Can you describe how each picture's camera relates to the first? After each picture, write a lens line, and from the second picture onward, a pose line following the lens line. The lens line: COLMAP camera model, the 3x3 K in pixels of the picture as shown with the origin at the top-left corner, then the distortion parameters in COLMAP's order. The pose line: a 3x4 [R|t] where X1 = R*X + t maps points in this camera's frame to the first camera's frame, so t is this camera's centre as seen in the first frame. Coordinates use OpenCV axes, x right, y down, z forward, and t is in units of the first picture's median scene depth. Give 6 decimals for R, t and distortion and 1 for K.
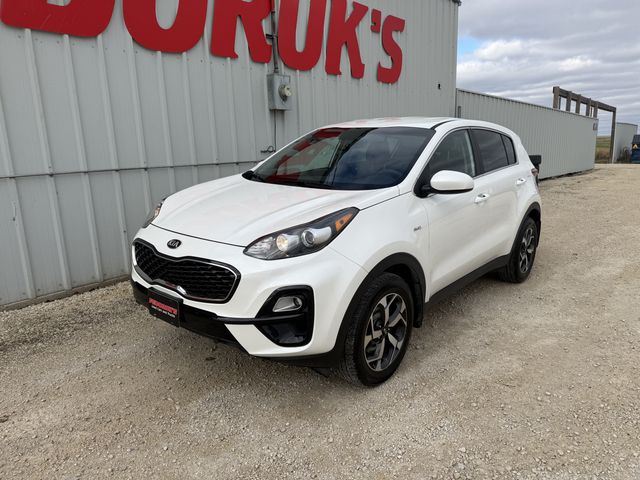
lens RADIAL K [[456.8, 0, 321.2], [0, 456.8, 244.4], [0, 0, 1]] dist [0.029350, -0.033722]
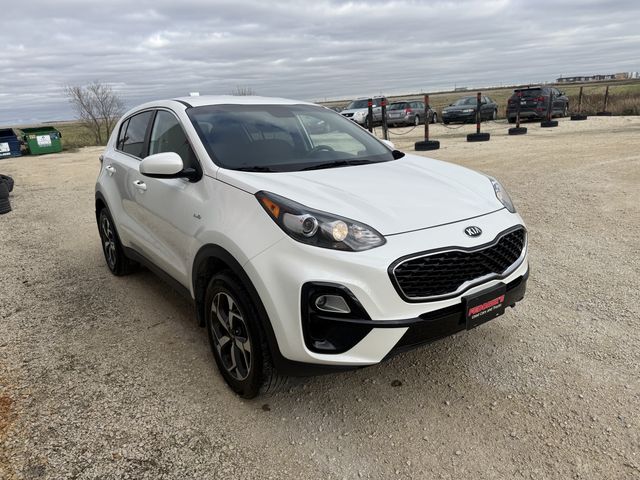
lens RADIAL K [[456.8, 0, 316.8], [0, 456.8, 237.8], [0, 0, 1]] dist [0.029350, -0.033722]
pose [[0.210476, -0.250615, 0.944930, -0.526728], [0.260341, 0.946046, 0.192922, -0.101601], [-0.942296, 0.205399, 0.264365, 0.468594]]
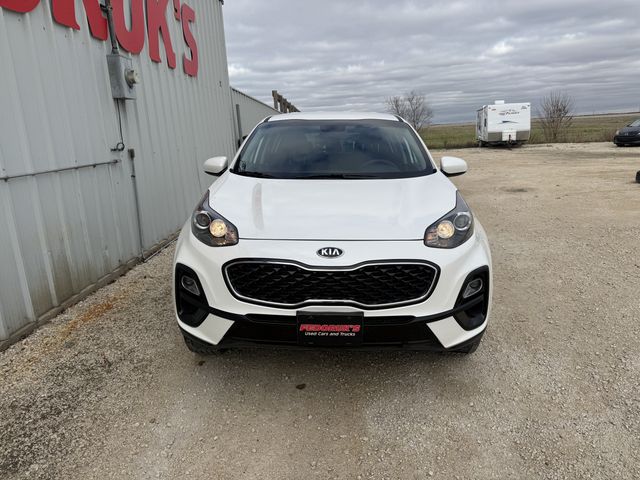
lens RADIAL K [[456.8, 0, 322.3], [0, 456.8, 240.3], [0, 0, 1]] dist [0.029350, -0.033722]
pose [[0.770573, -0.147692, 0.620004, -0.380219], [0.152518, 0.987247, 0.045616, -0.028911], [-0.618834, 0.059411, 0.783272, 0.155576]]
